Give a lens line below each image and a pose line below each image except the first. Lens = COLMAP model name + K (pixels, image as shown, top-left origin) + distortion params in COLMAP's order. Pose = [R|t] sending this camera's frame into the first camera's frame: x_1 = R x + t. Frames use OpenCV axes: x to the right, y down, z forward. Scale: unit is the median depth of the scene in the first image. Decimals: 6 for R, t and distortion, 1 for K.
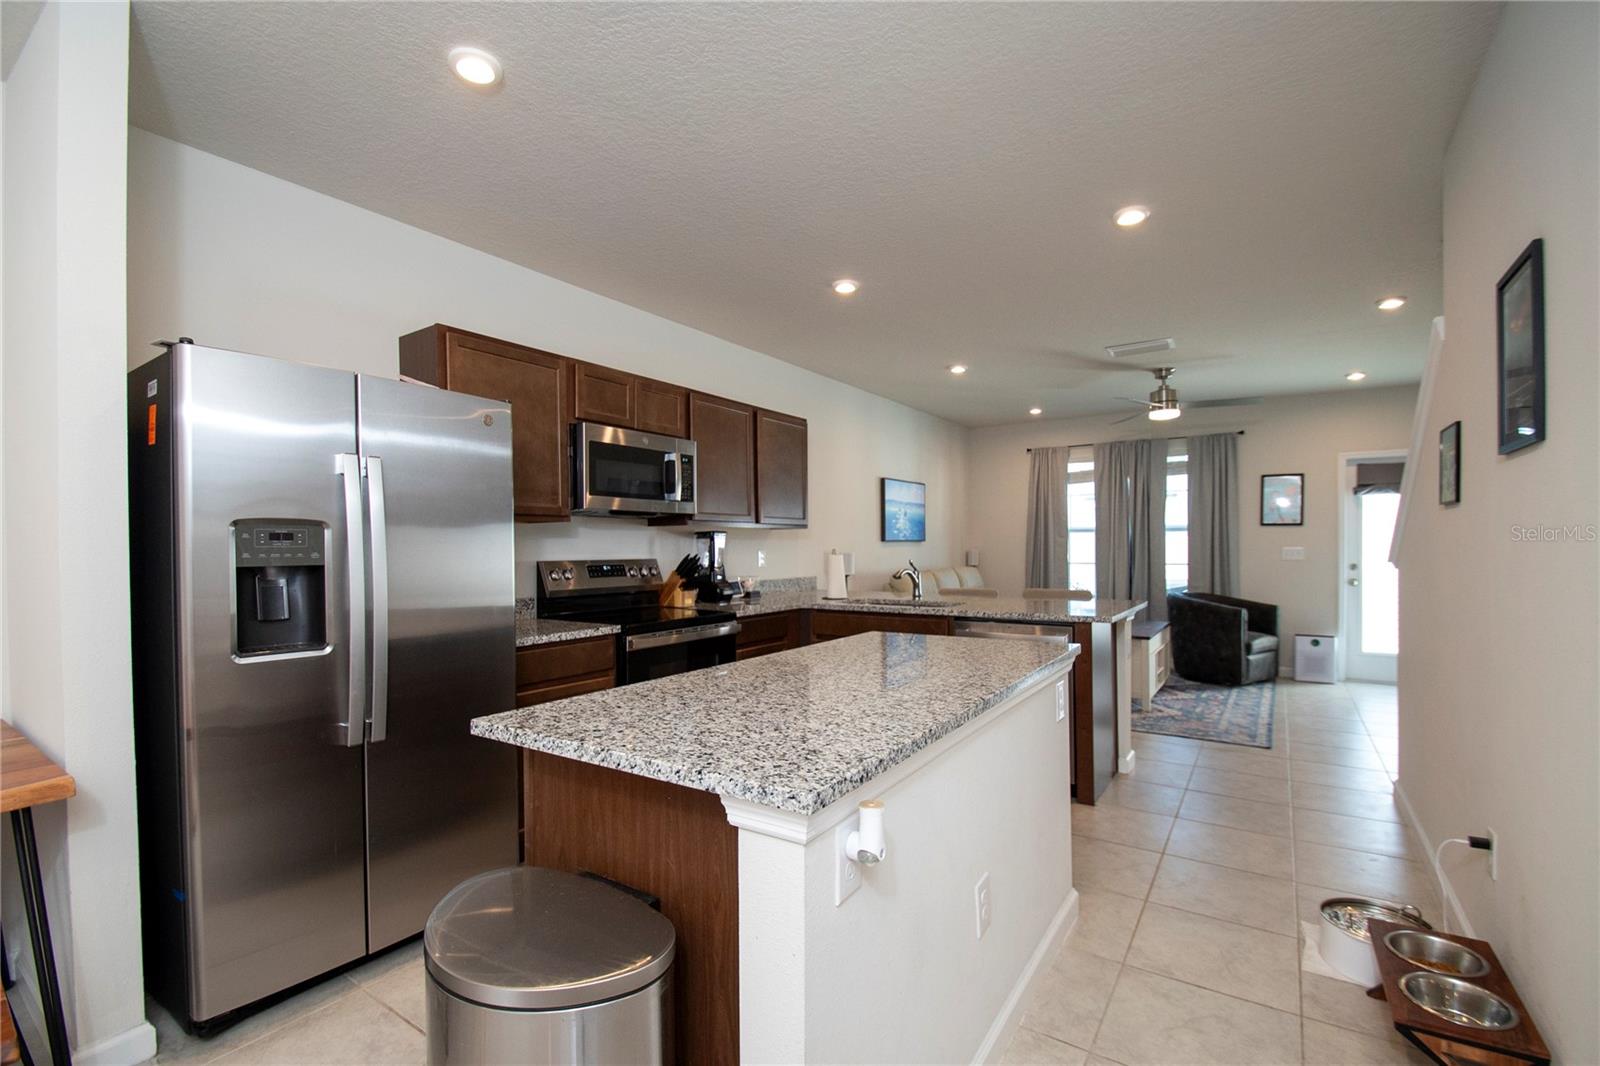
lens RADIAL K [[701.9, 0, 802.4], [0, 701.9, 552.8], [0, 0, 1]] dist [0.009149, -0.012684]
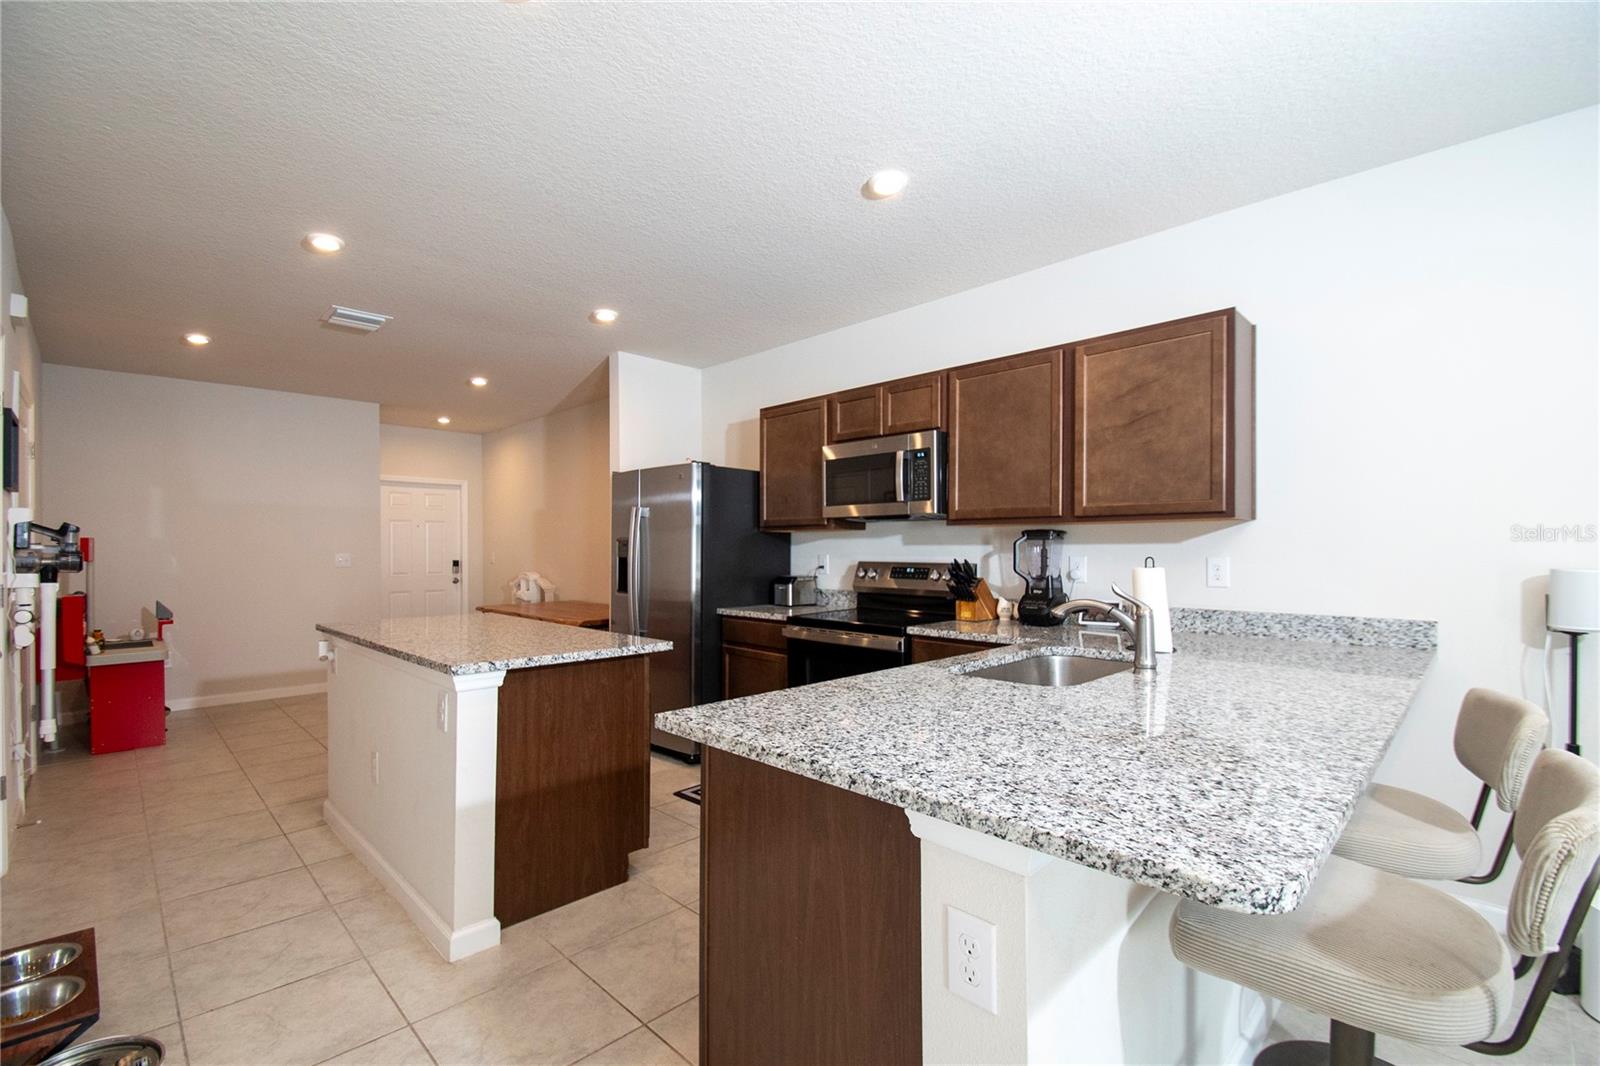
lens RADIAL K [[701.9, 0, 802.1], [0, 701.9, 548.1], [0, 0, 1]] dist [0.009149, -0.012684]
pose [[-0.189830, 0.008061, -0.981784, 0.464774], [-0.006833, 0.999931, 0.009531, -0.011971], [0.981793, 0.008518, -0.189761, 0.630194]]
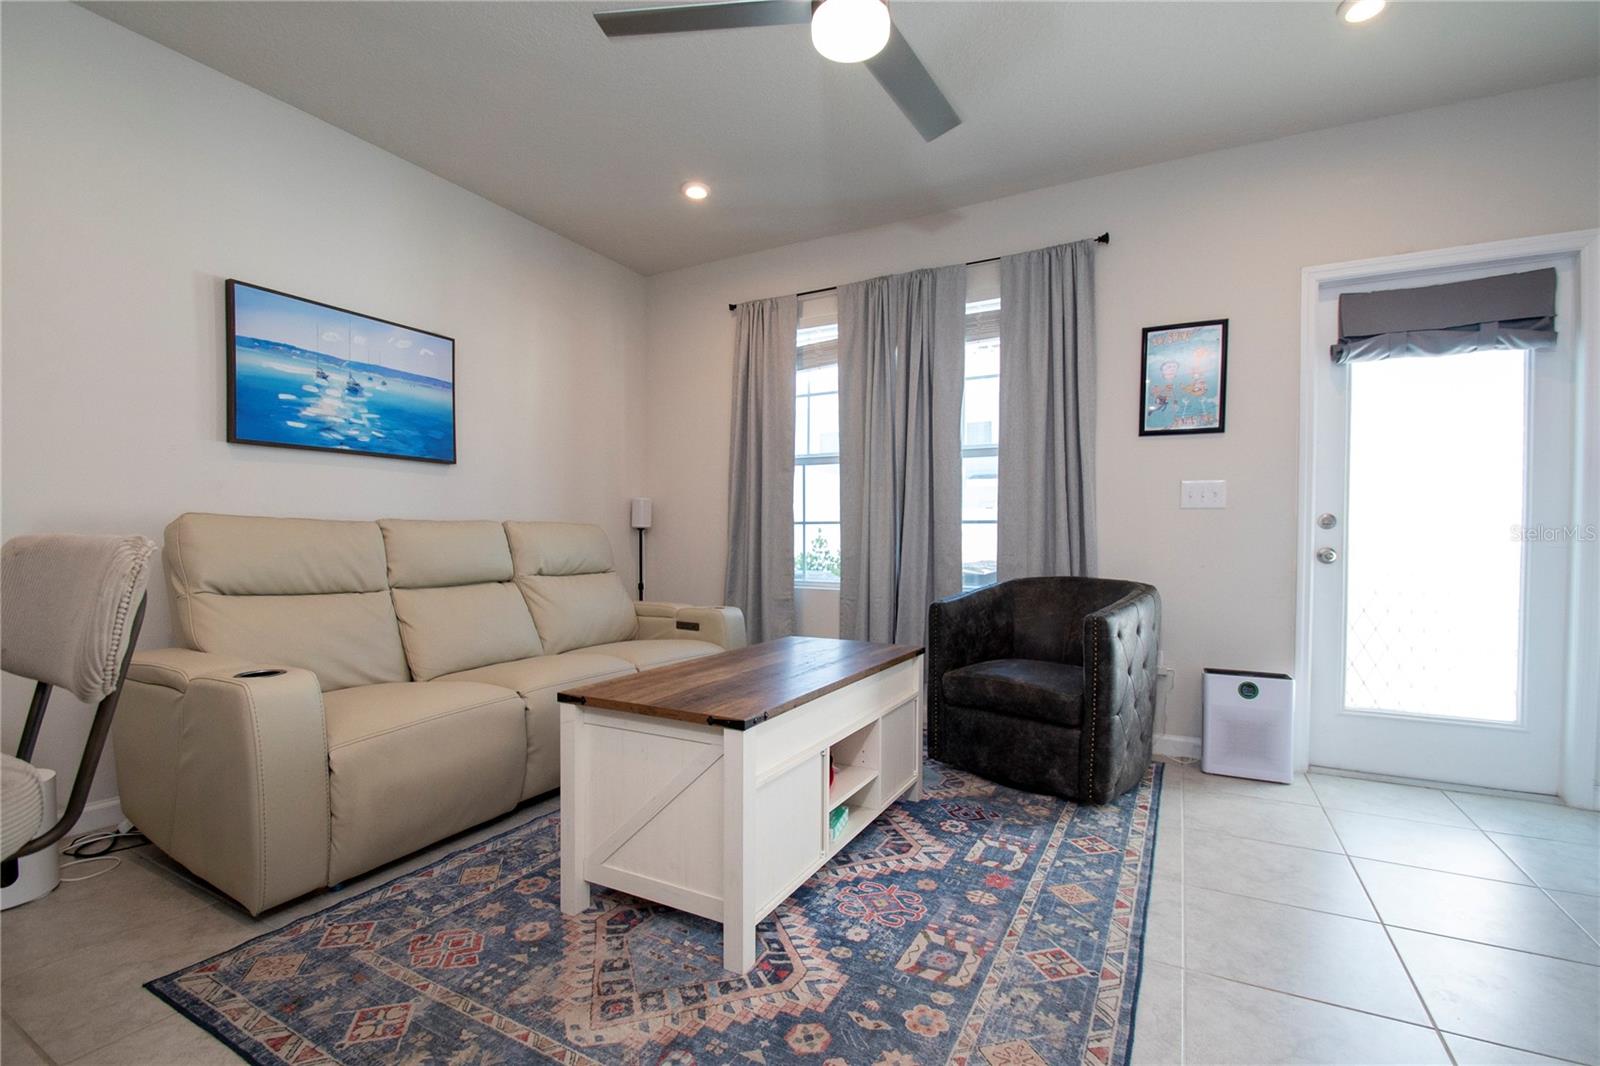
lens RADIAL K [[701.9, 0, 804.0], [0, 701.9, 551.5], [0, 0, 1]] dist [0.009149, -0.012684]
pose [[0.994440, 0.008902, 0.104927, 0.415619], [-0.009657, 0.999931, 0.006685, 0.040936], [-0.104860, -0.007661, 0.994458, 0.607207]]
